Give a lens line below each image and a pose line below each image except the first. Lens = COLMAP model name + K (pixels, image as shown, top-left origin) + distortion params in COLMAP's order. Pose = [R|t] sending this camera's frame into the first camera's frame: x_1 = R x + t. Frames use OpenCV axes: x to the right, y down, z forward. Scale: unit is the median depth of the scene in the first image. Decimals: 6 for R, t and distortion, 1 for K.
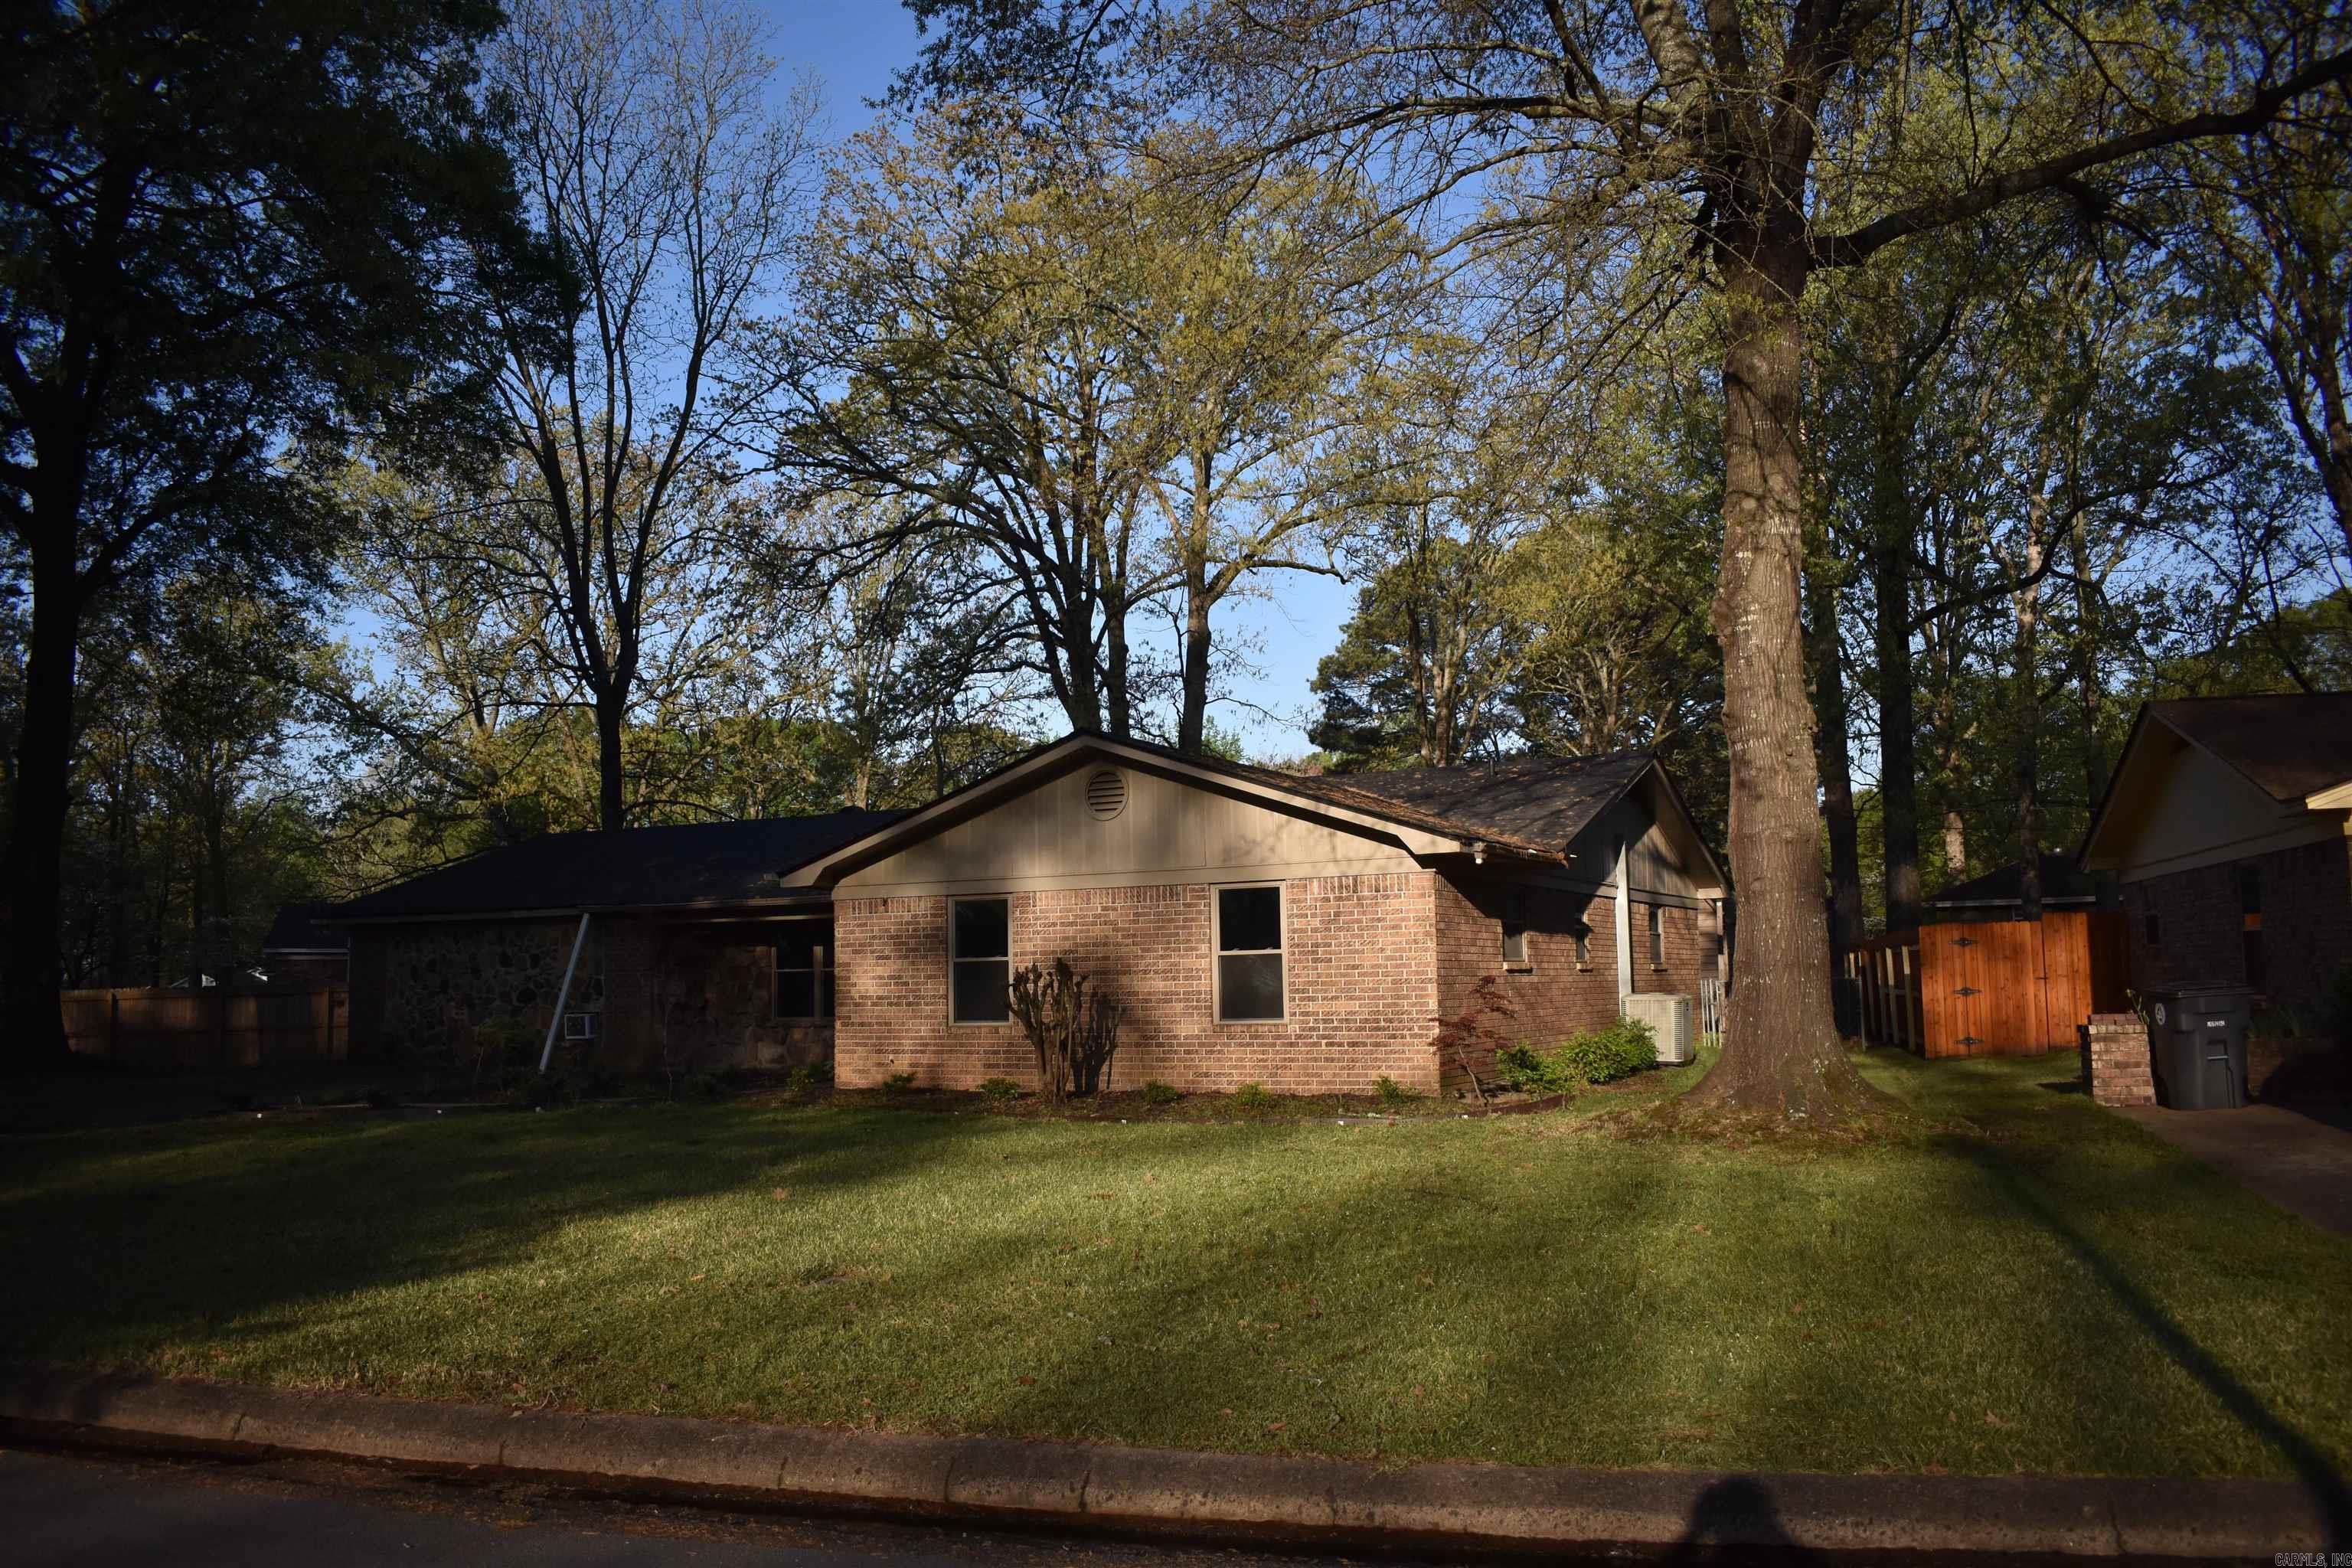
lens RADIAL K [[1845.4, 0, 1176.0], [0, 1845.4, 784.0], [0, 0, 1]] dist [-0.085466, 0.000130]
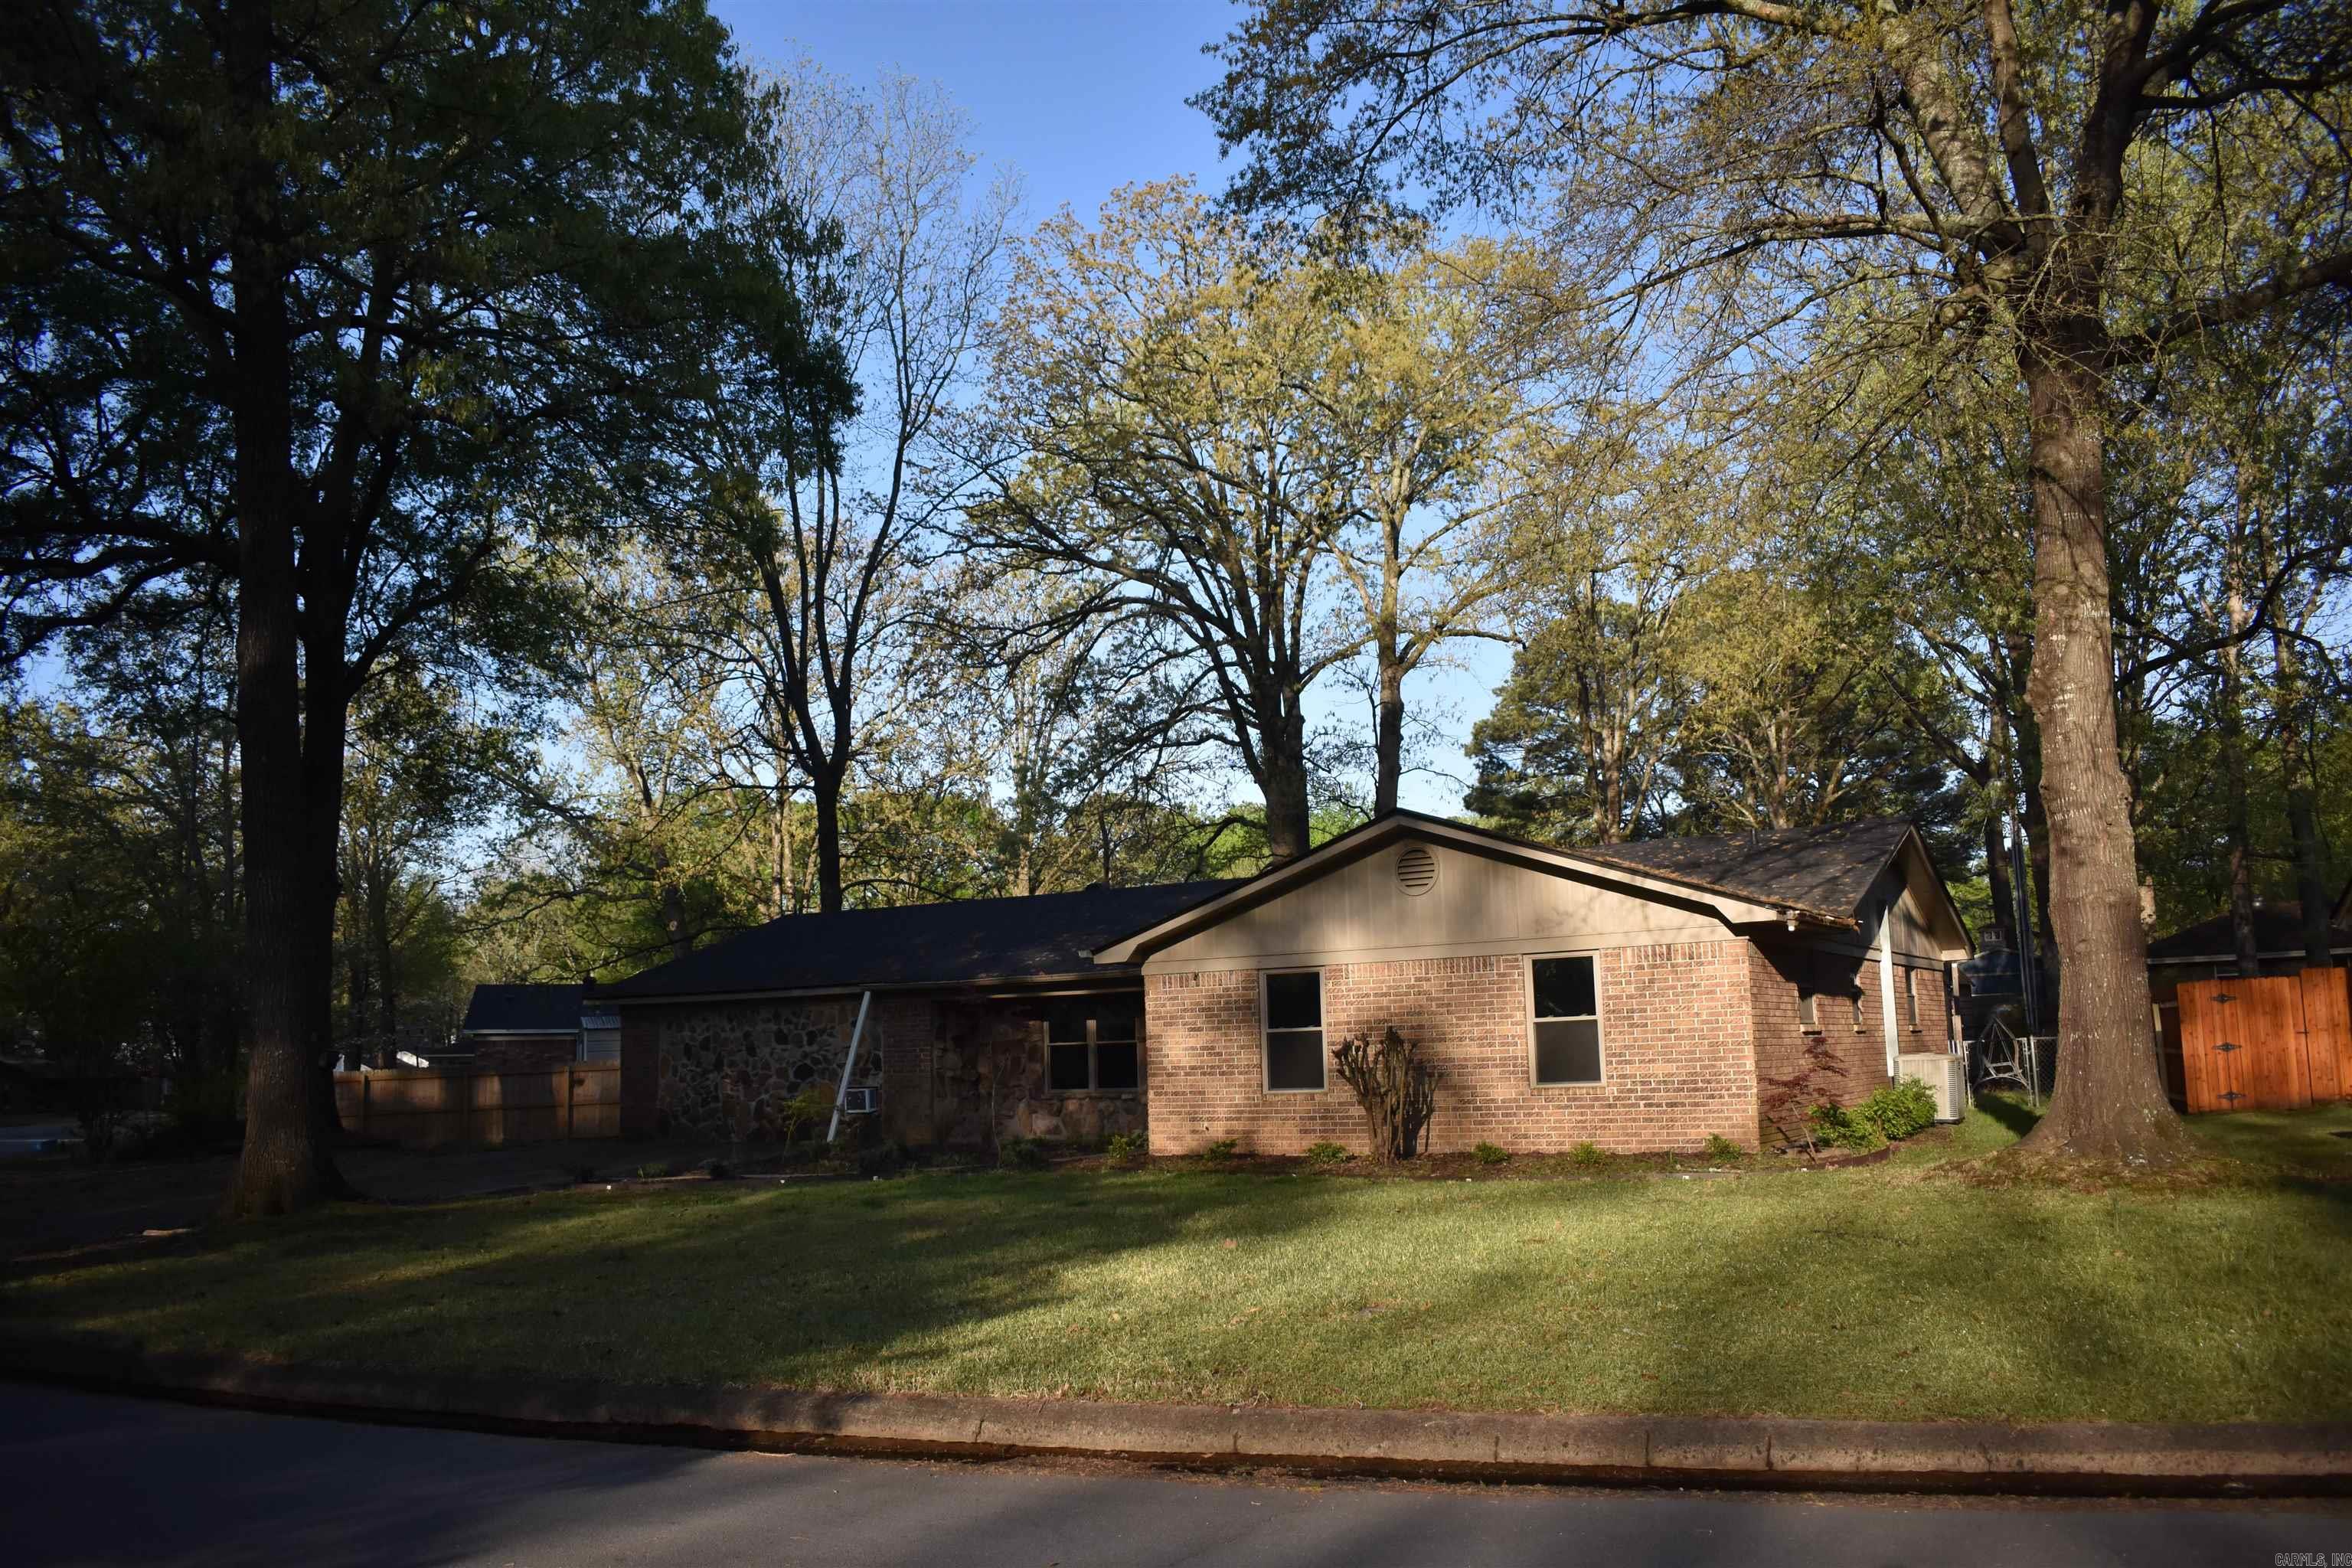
lens RADIAL K [[1893.5, 0, 1176.0], [0, 1893.5, 784.0], [0, 0, 1]] dist [-0.087635, 0.005818]
pose [[0.998084, -0.019080, -0.058856, -0.102663], [0.016972, 0.999204, -0.036103, -0.006672], [0.059498, 0.035035, 0.997613, -0.080277]]
